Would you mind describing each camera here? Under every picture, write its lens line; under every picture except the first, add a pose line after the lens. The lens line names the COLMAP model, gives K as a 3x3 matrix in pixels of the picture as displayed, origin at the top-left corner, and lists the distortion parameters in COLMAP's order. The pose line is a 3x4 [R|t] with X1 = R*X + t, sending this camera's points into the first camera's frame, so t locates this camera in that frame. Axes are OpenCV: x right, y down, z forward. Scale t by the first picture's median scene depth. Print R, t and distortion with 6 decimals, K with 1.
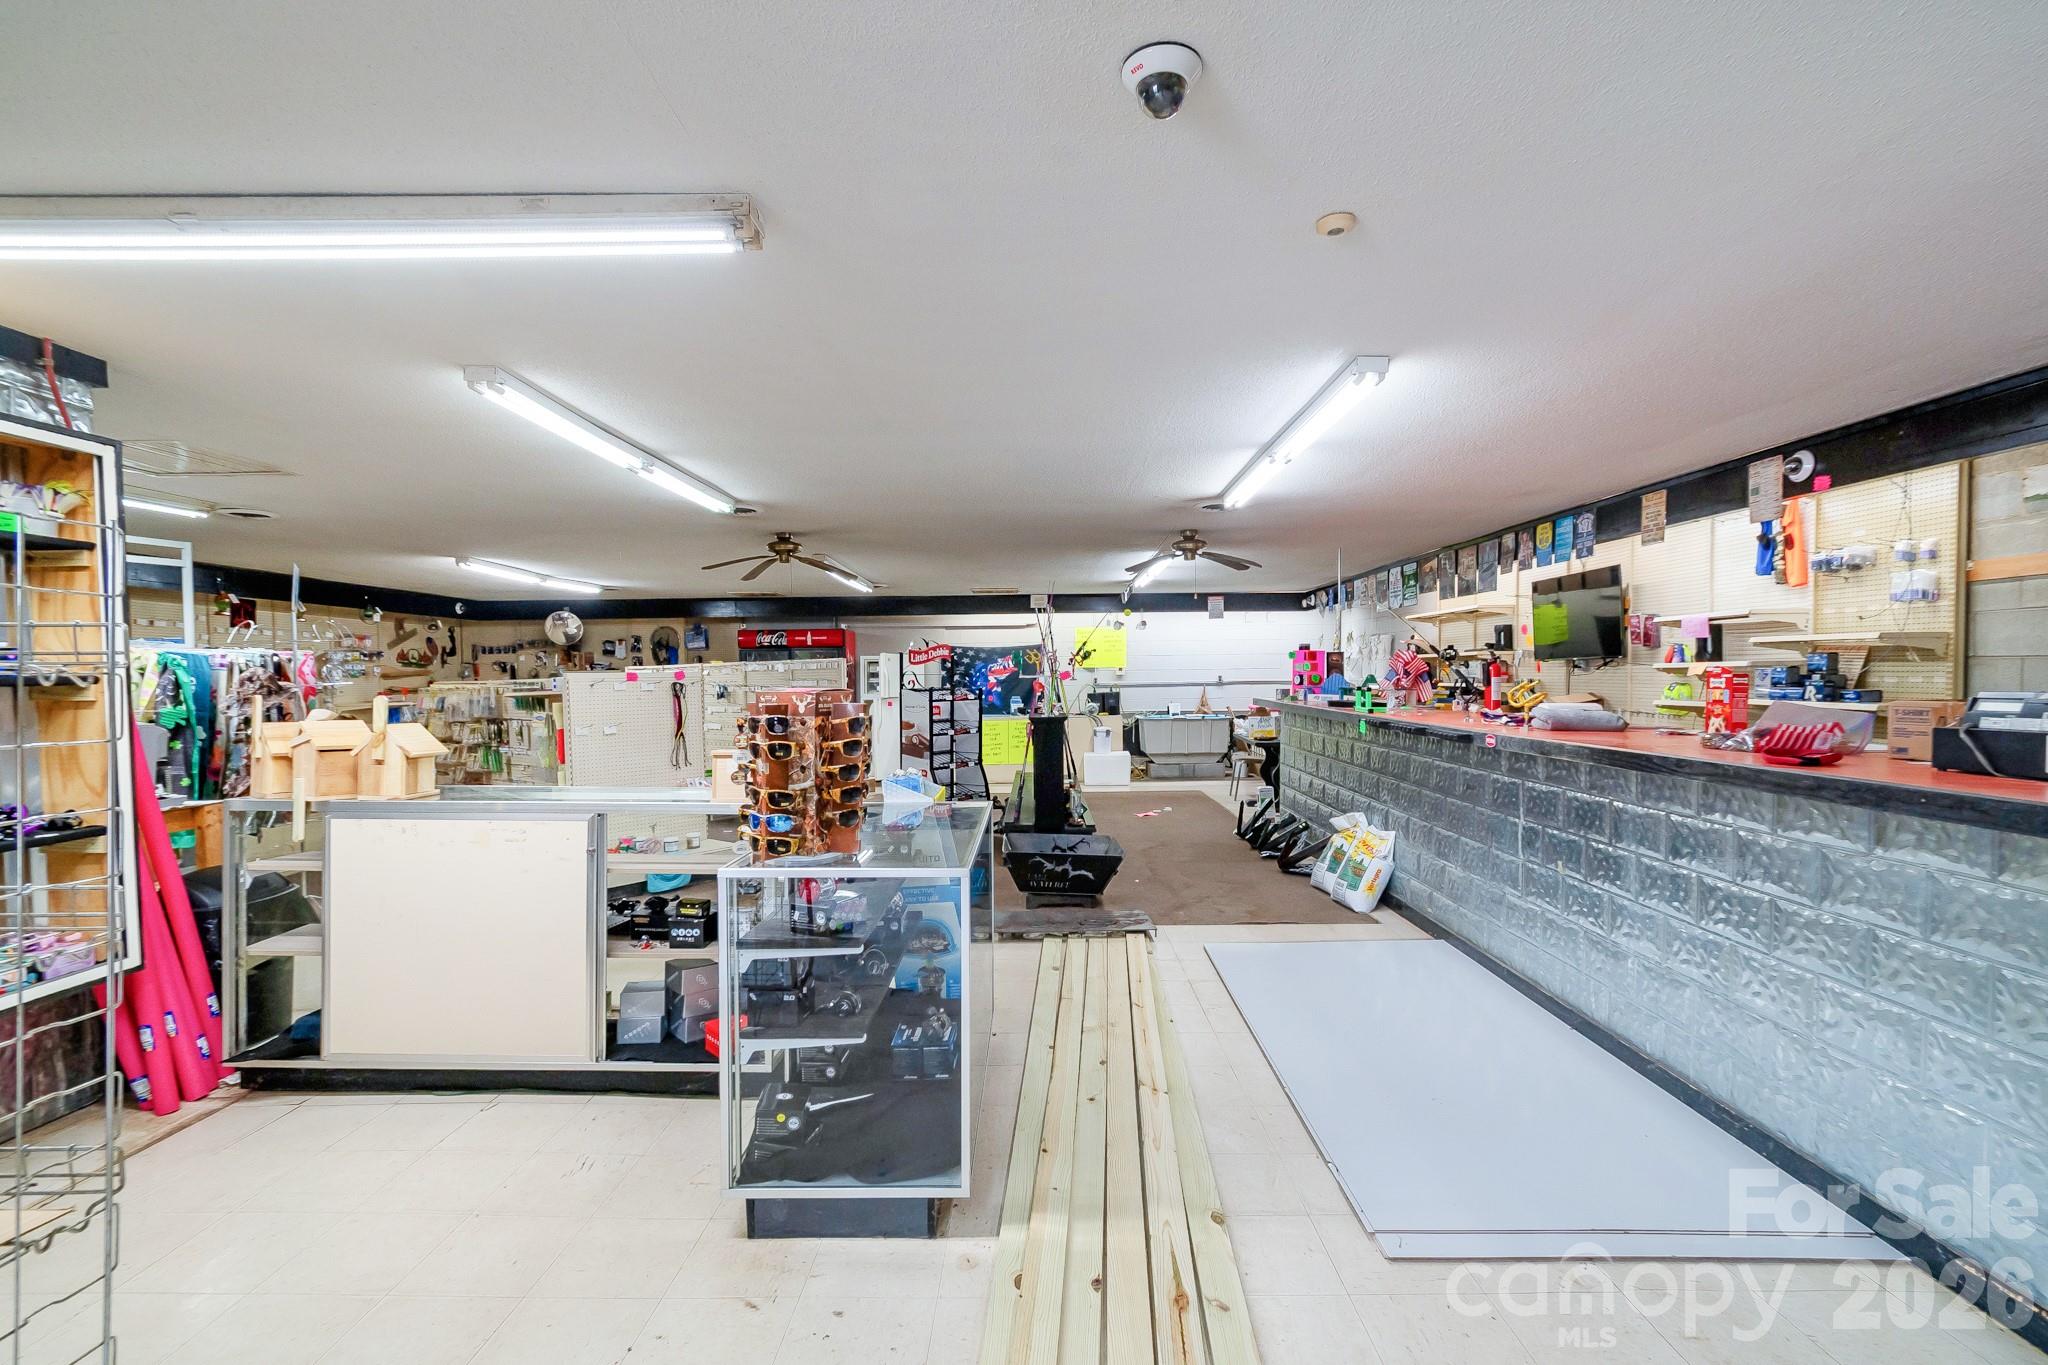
lens RADIAL K [[921.7, 0, 1055.3], [0, 921.7, 696.5], [0, 0, 1]] dist [0.020606, -0.008297]
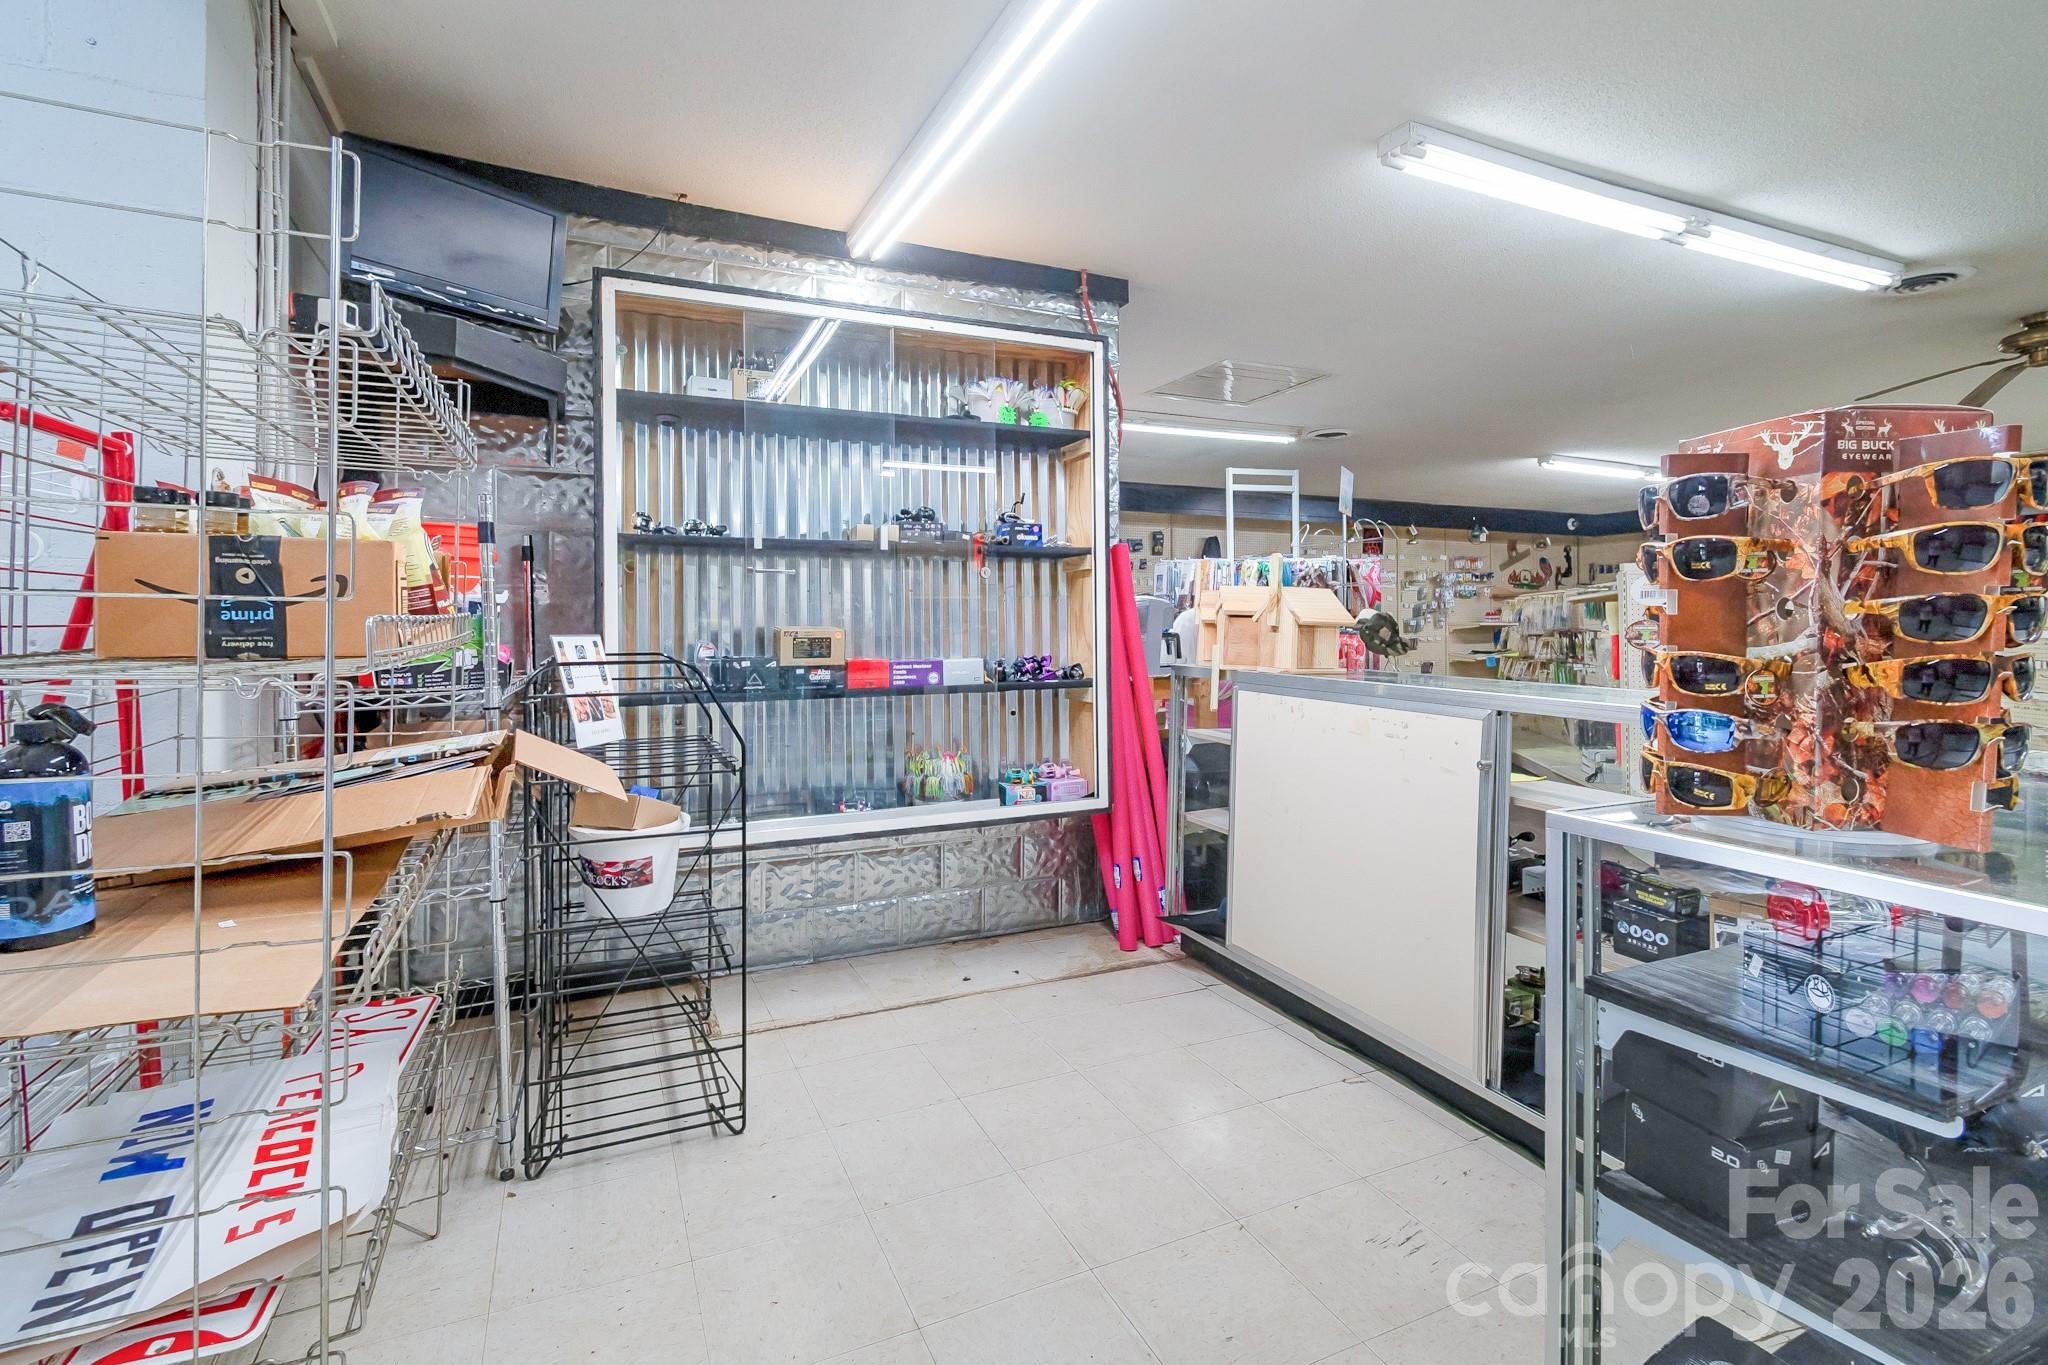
lens RADIAL K [[913.7, 0, 989.1], [0, 913.7, 638.2], [0, 0, 1]] dist [0.003829, -0.003507]
pose [[0.375927, 0.010780, -0.926587, -0.017569], [-0.011461, 0.999910, 0.006984, 0.038354], [0.926578, 0.007994, 0.376017, 0.215562]]
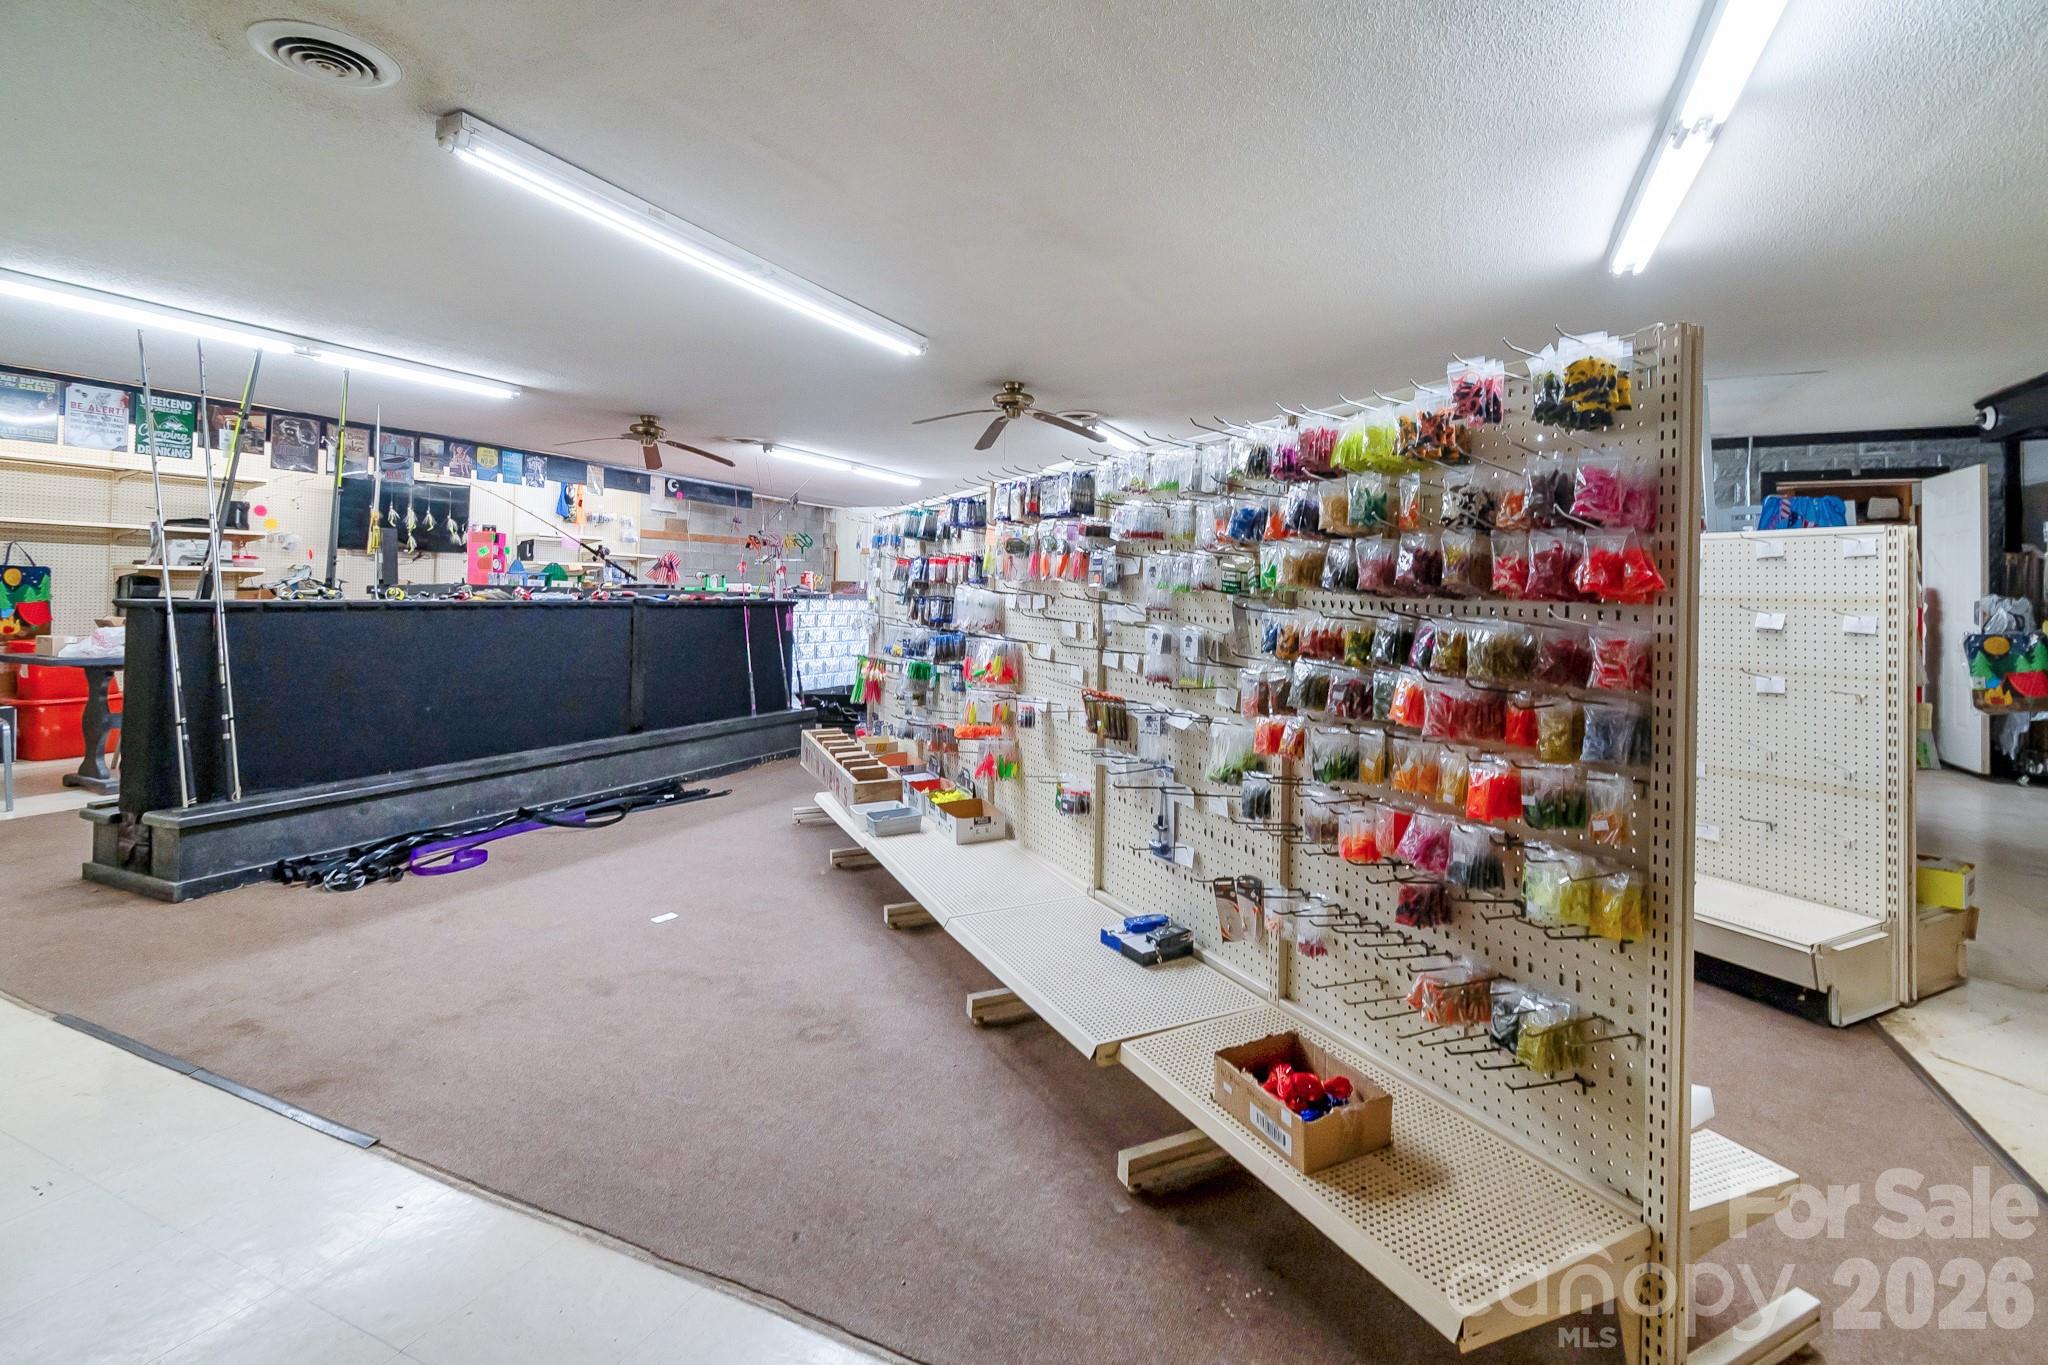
lens RADIAL K [[950.4, 0, 1044.8], [0, 950.4, 596.7], [0, 0, 1]] dist [-0.002998, -0.000017]
pose [[-0.906299, -0.001213, 0.422635, -0.756562], [0.006778, 0.999826, 0.017404, 0.002353], [-0.422582, 0.018637, -0.906133, 1.936192]]
